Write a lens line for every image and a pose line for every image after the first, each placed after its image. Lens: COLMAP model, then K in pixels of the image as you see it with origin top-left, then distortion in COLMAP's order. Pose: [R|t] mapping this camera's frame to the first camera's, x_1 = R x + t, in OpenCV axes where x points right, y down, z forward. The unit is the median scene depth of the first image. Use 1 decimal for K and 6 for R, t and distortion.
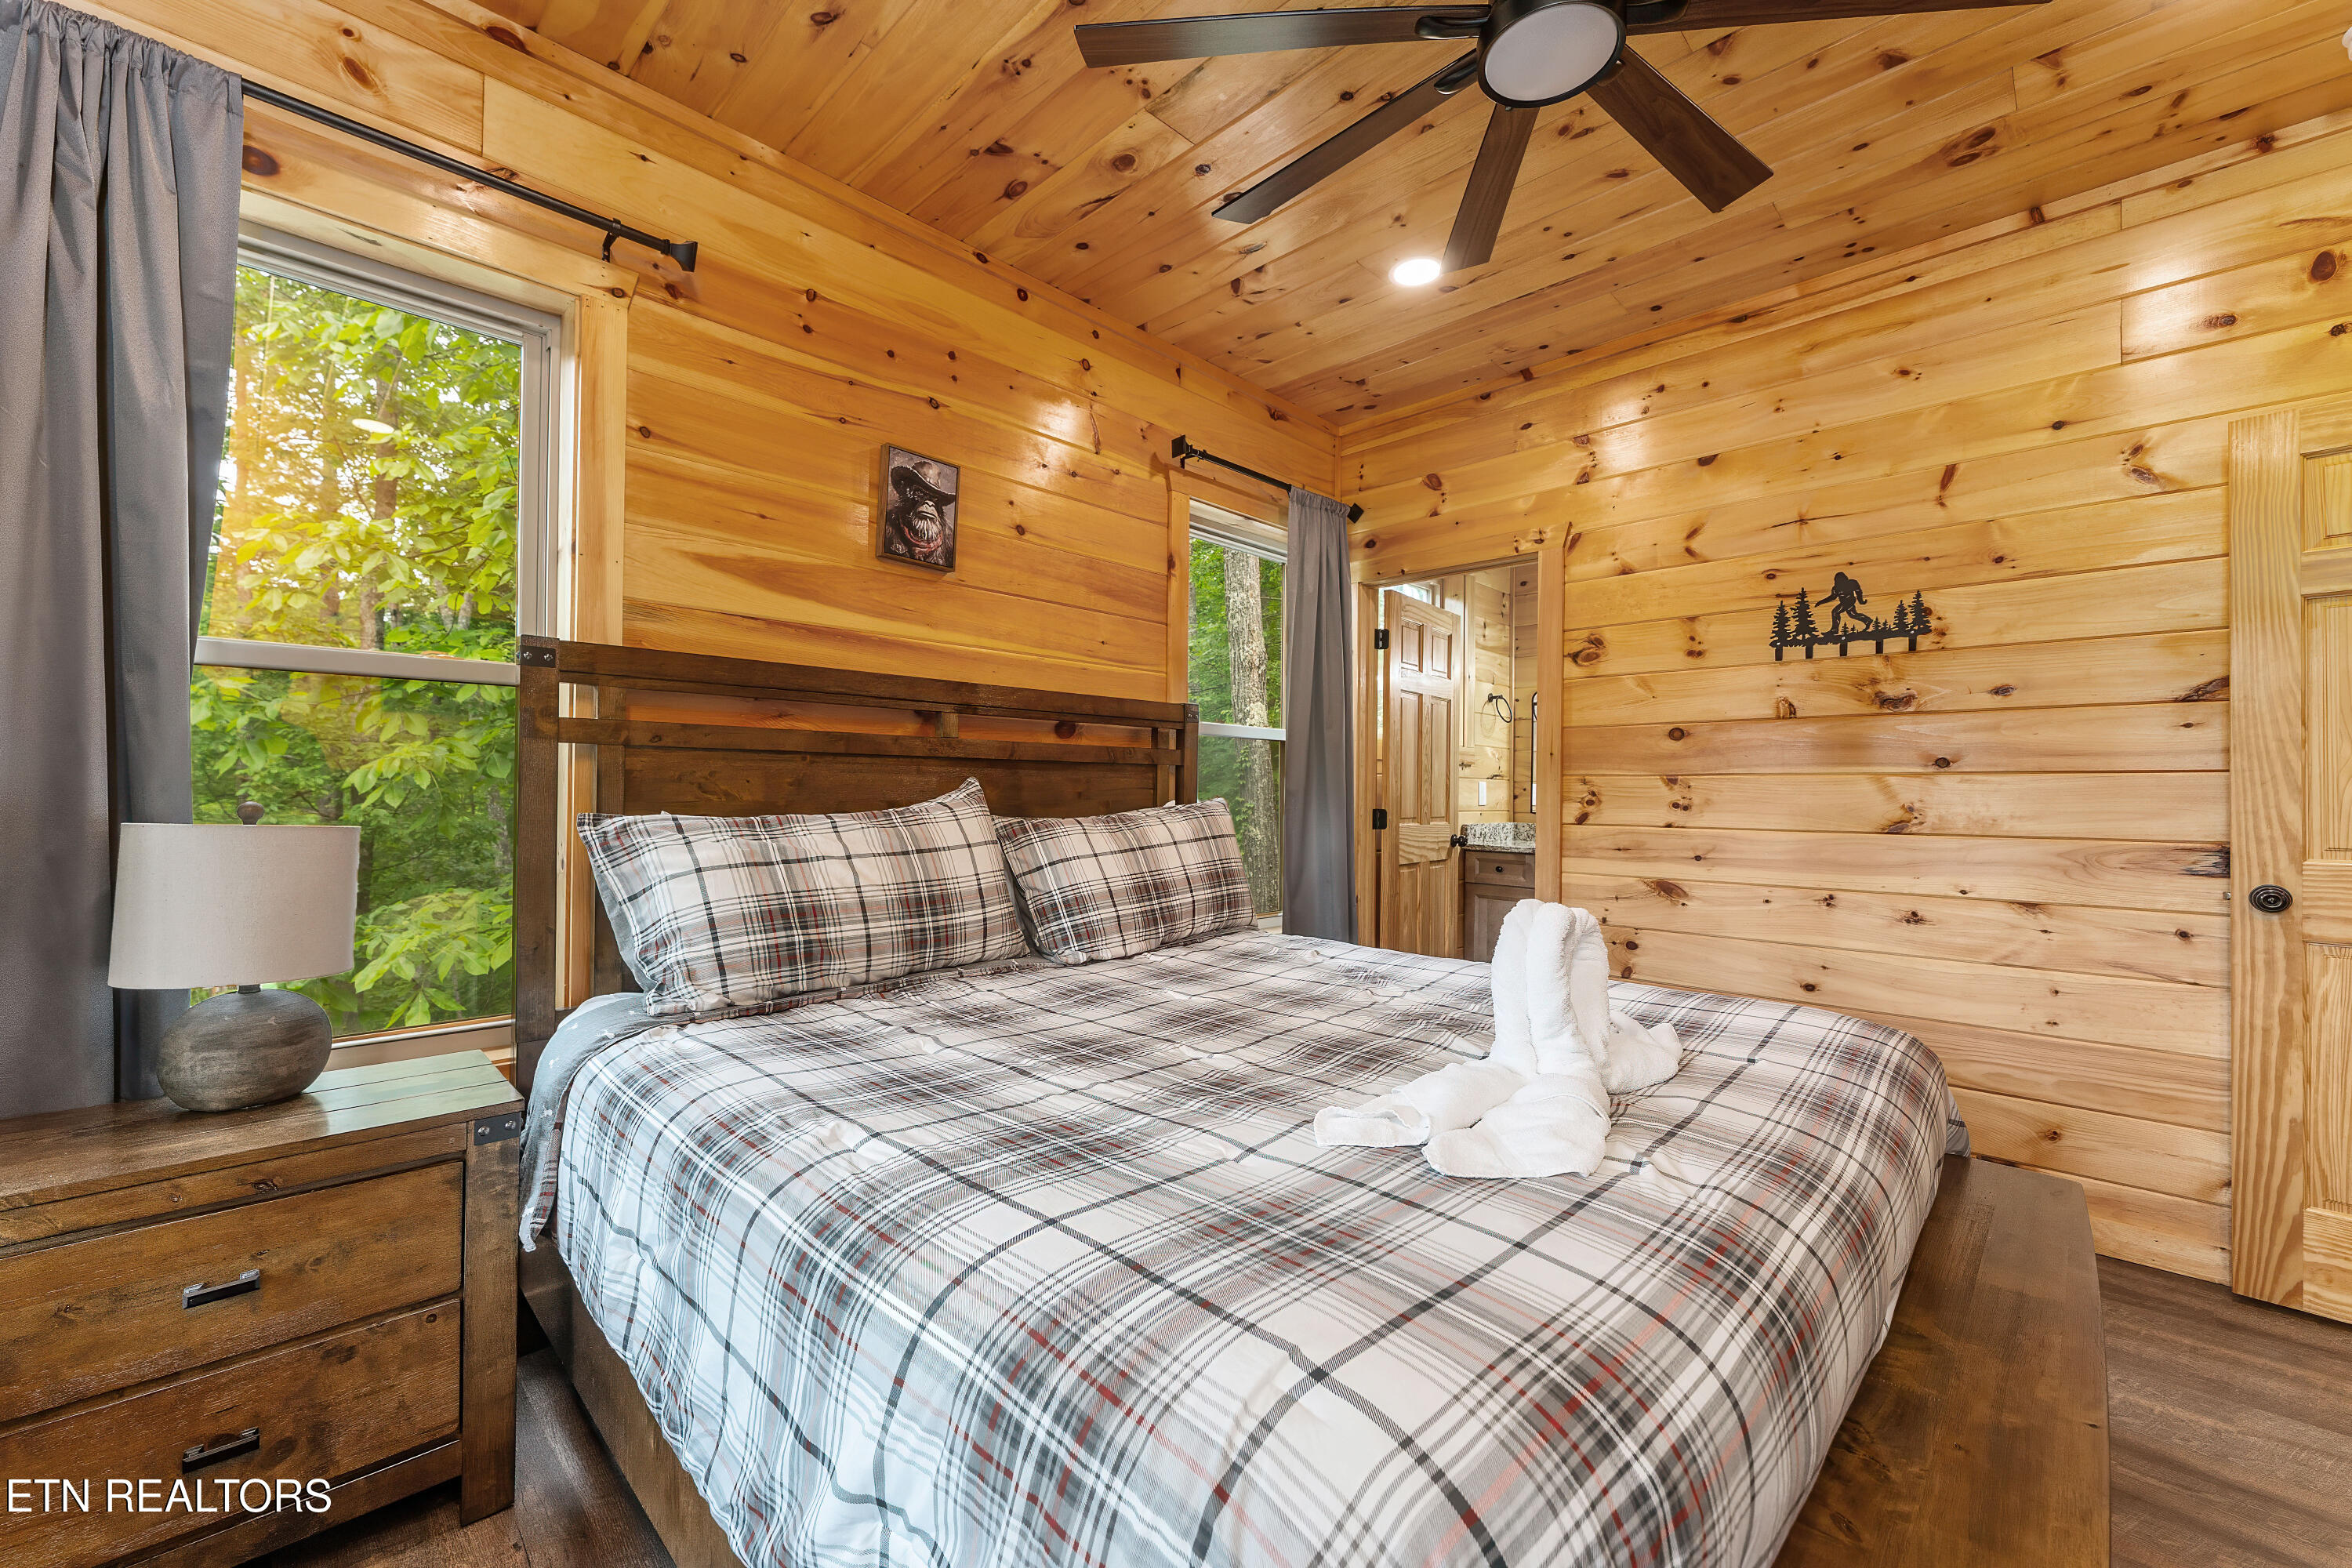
lens RADIAL K [[952.5, 0, 1161.7], [0, 952.5, 767.2], [0, 0, 1]] dist [-0.001816, -0.000472]
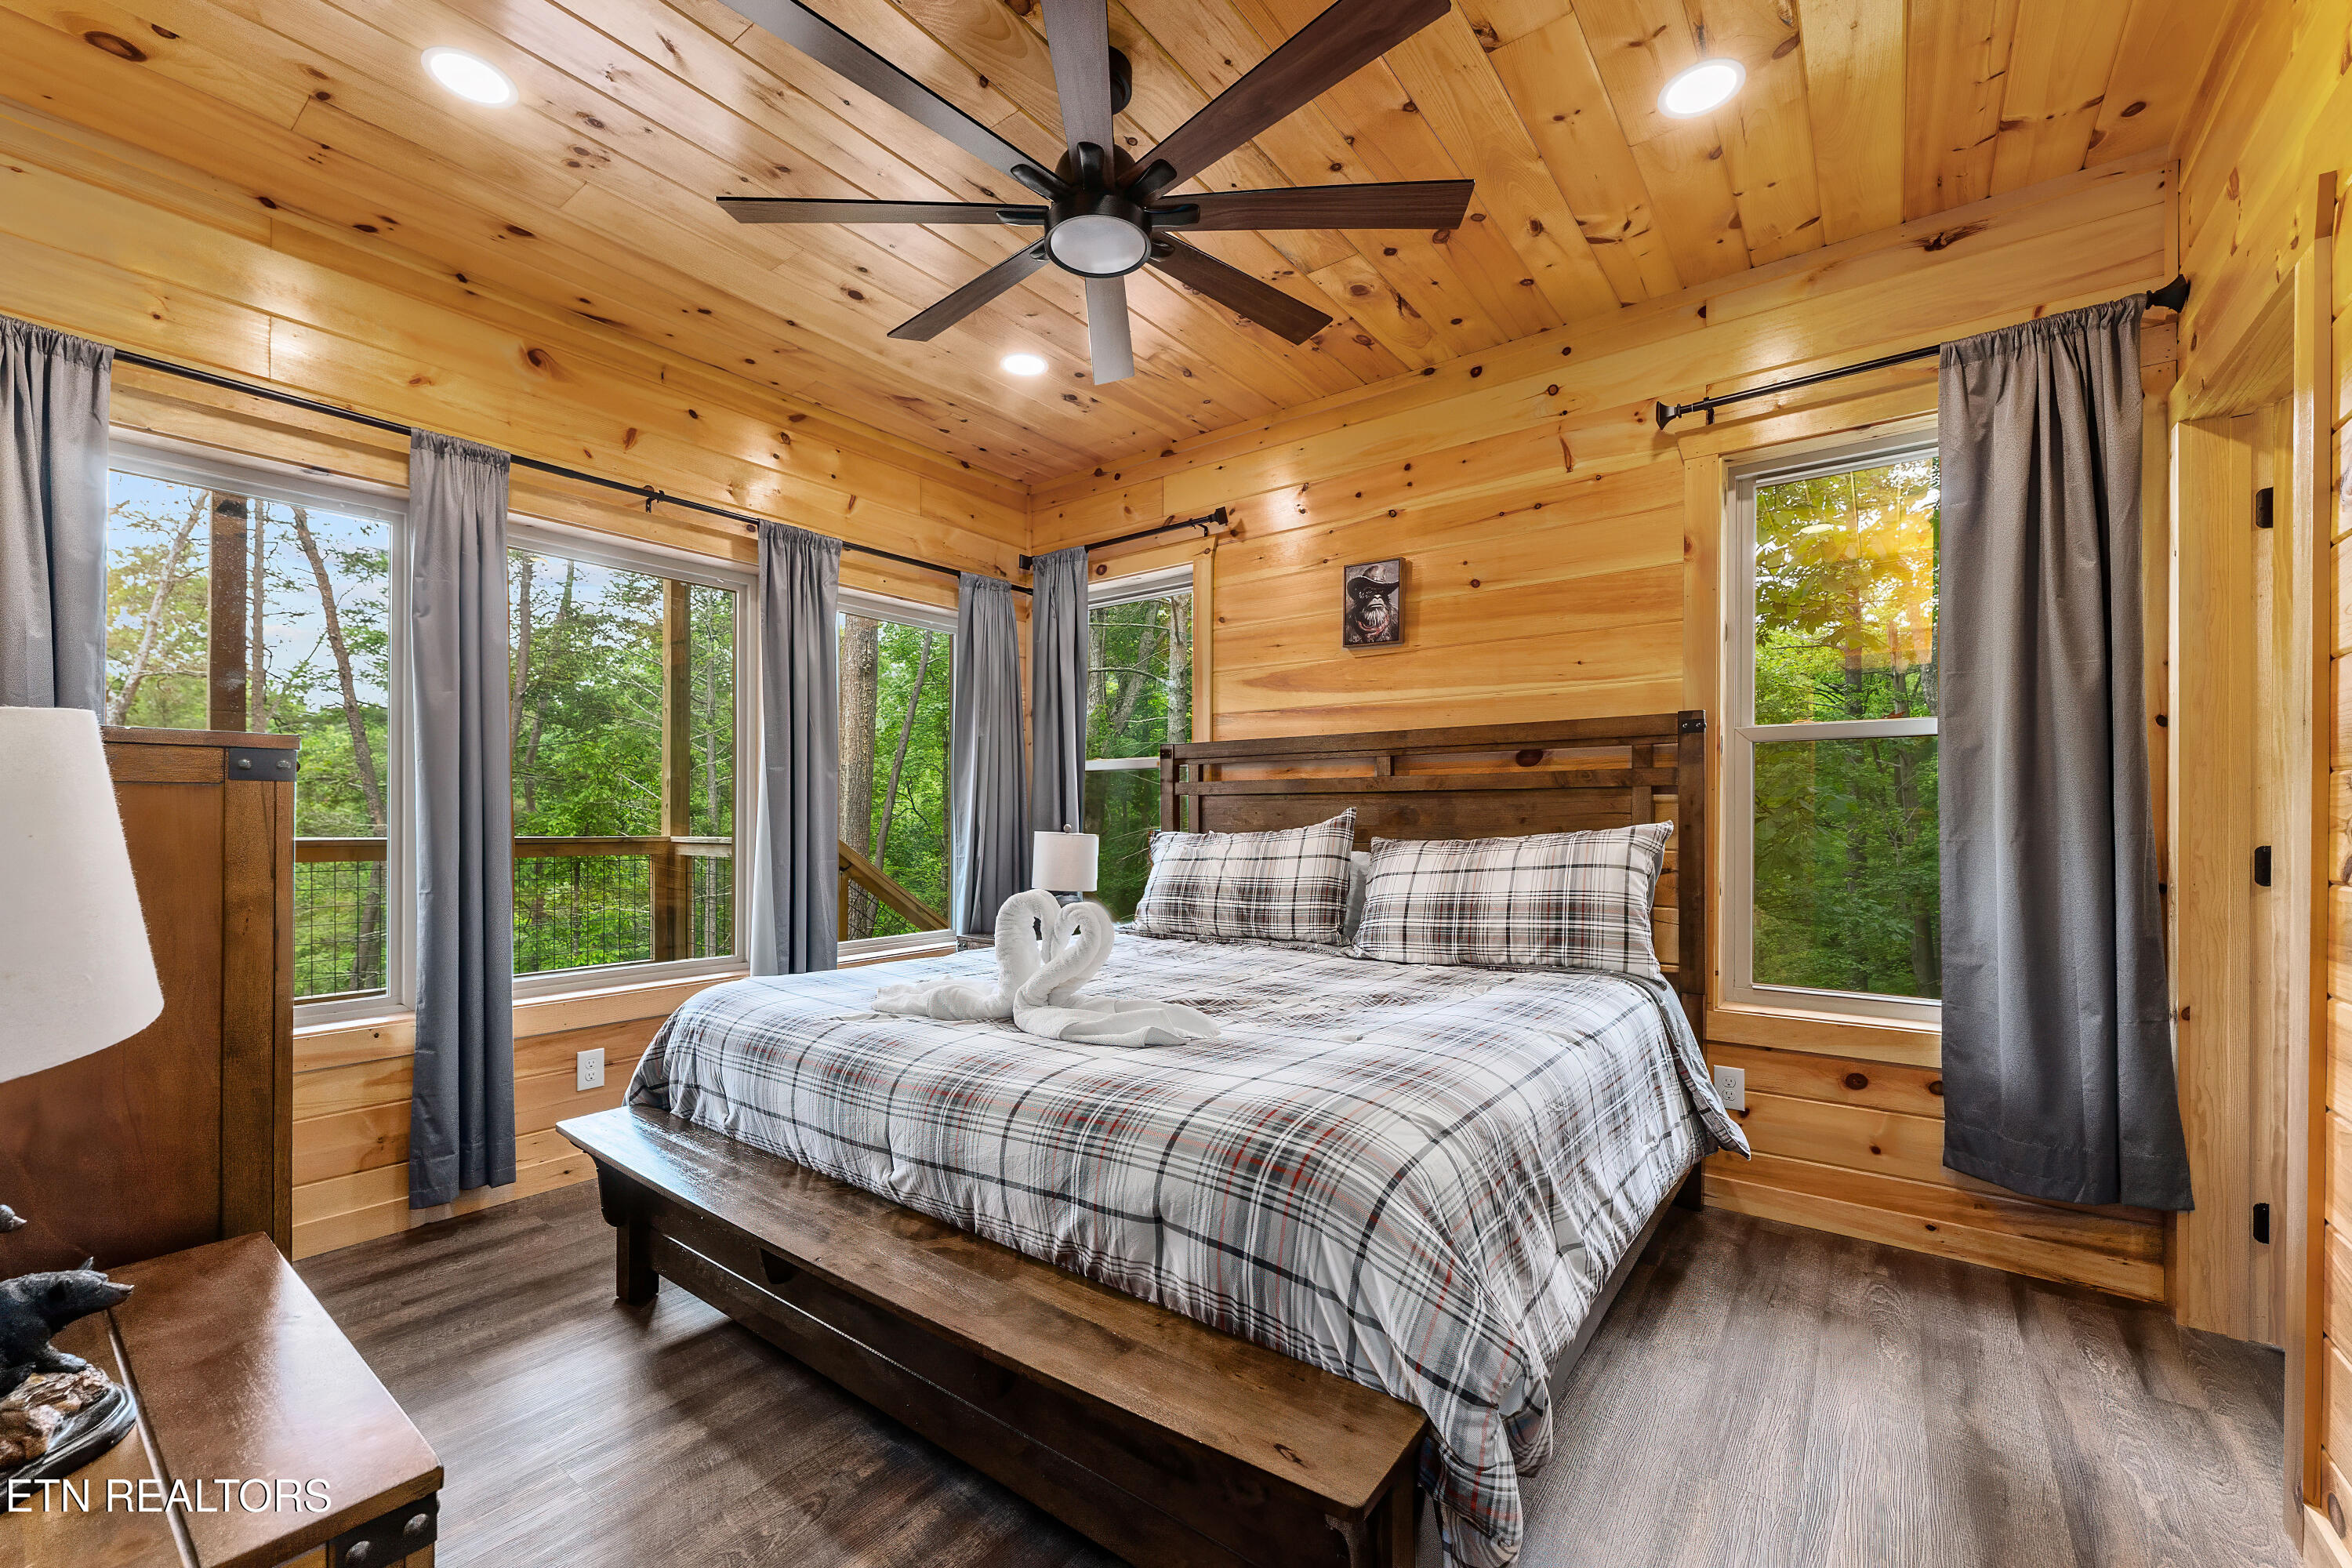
lens RADIAL K [[952.5, 0, 1161.7], [0, 952.5, 767.2], [0, 0, 1]] dist [-0.001816, -0.000472]
pose [[0.116032, -0.048776, -0.992047, 1.004939], [0.038631, 0.998259, -0.044563, 0.003605], [0.992494, -0.033154, 0.117714, 0.543088]]
